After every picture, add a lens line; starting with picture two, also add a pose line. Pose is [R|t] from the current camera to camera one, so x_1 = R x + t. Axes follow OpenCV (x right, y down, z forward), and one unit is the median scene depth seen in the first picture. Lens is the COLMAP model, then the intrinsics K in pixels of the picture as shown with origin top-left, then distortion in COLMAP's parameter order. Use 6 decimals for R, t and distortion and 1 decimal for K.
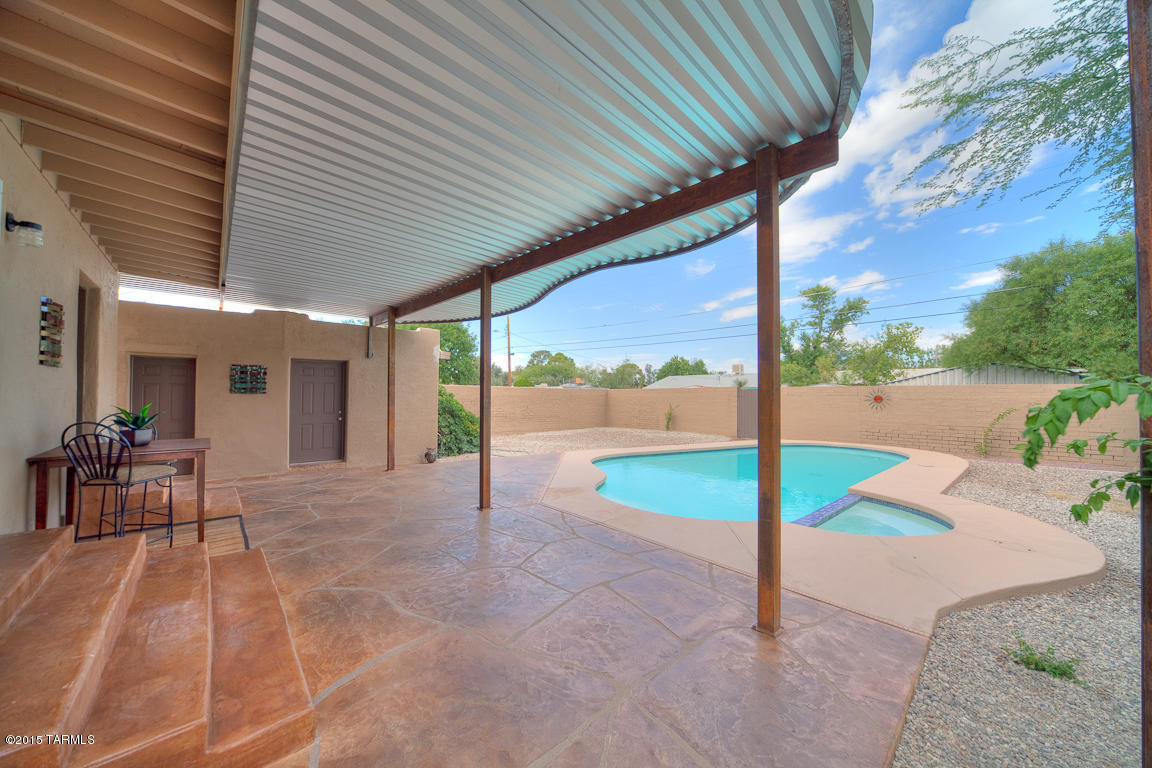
lens RADIAL K [[397.2, 0, 576.0], [0, 397.2, 384.0], [0, 0, 1]] dist [-0.000405, -0.000040]
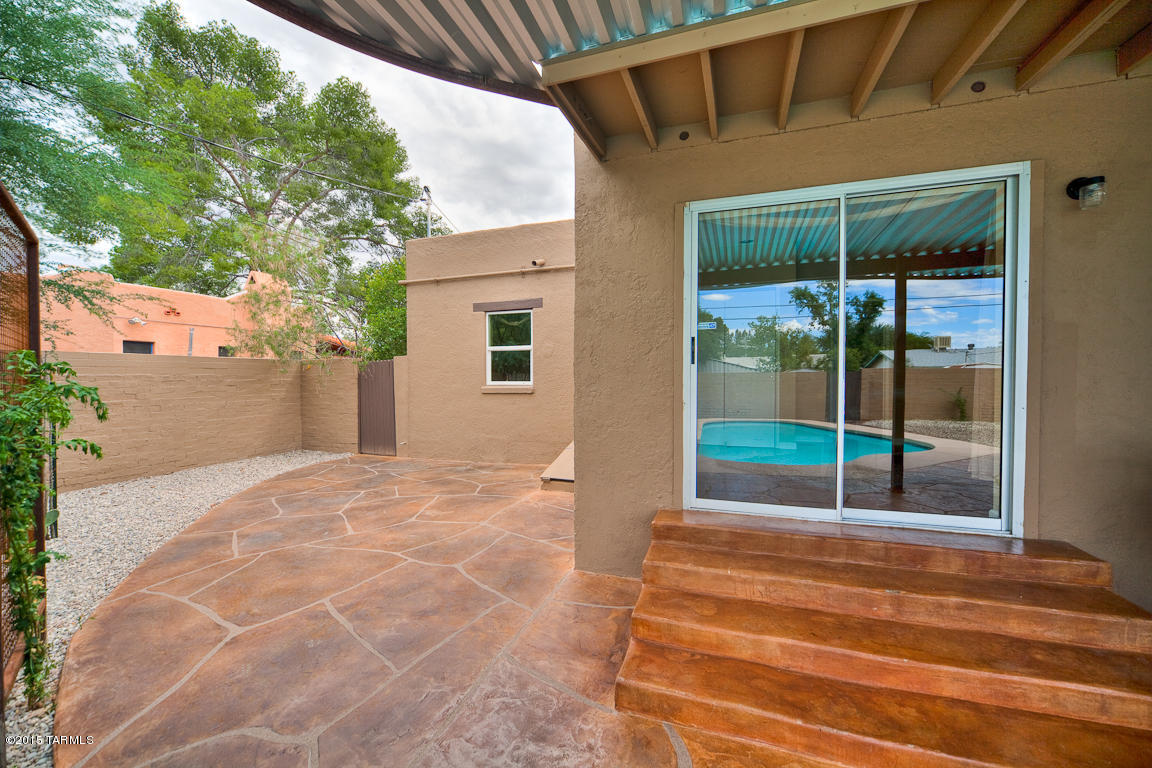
lens RADIAL K [[453.5, 0, 576.0], [0, 453.5, 384.0], [0, 0, 1]] dist [-0.001592, -0.000121]
pose [[-0.871432, 0.001784, -0.490513, 0.014246], [0.008178, 0.999907, -0.010891, 0.012212], [0.490448, -0.013502, -0.871366, 0.837828]]
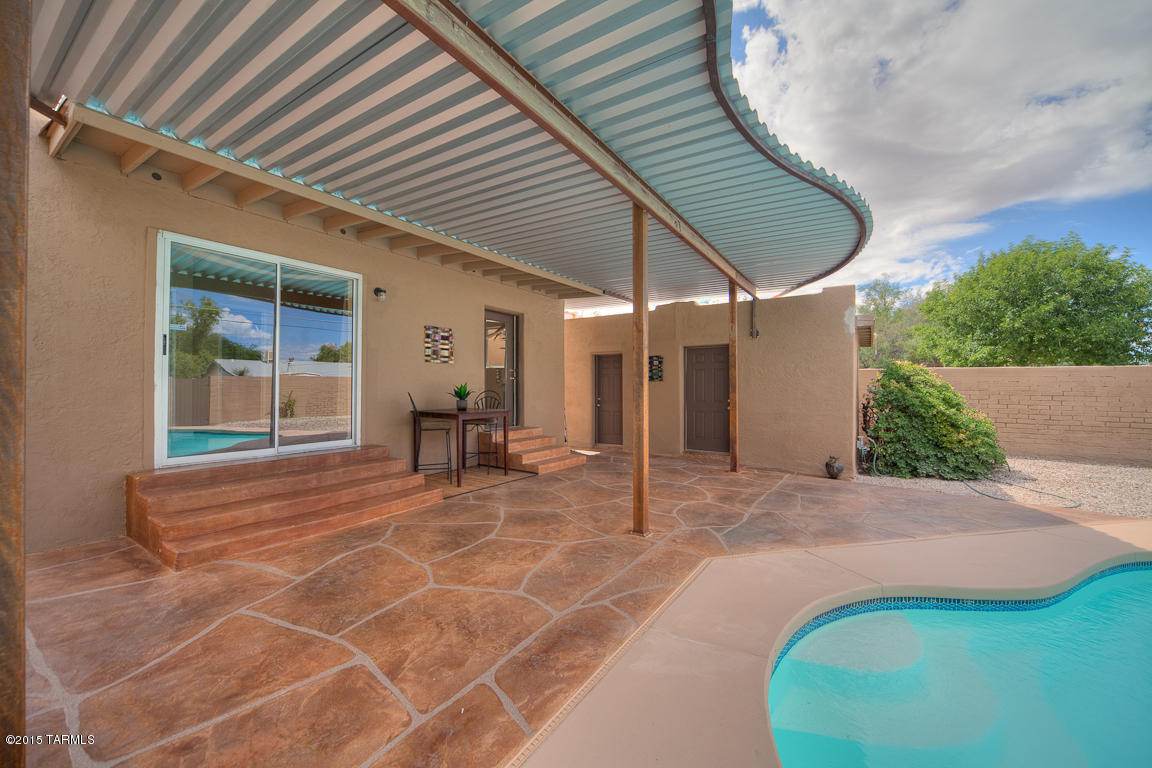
lens RADIAL K [[438.7, 0, 576.0], [0, 438.7, 384.0], [0, 0, 1]] dist [-0.000500, 0.000145]
pose [[0.242056, -0.011676, -0.970192, 0.641807], [0.024771, 0.999676, -0.005850, 0.065170], [0.969946, -0.022616, 0.242266, 0.910538]]
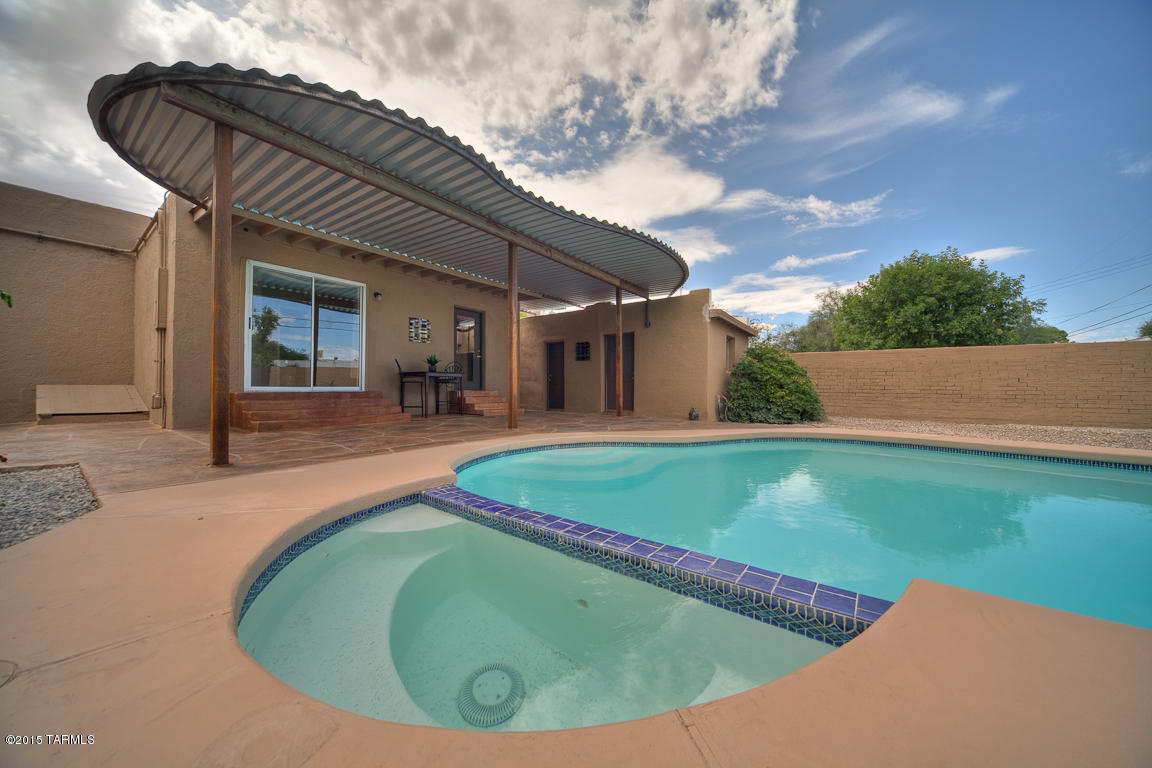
lens RADIAL K [[397.2, 0, 576.0], [0, 397.2, 384.0], [0, 0, 1]] dist [-0.000405, -0.000040]
pose [[0.206428, -0.015794, -0.978334, 1.312643], [0.025036, 0.999628, -0.010855, 0.248228], [0.978142, -0.022253, 0.206746, 1.211882]]
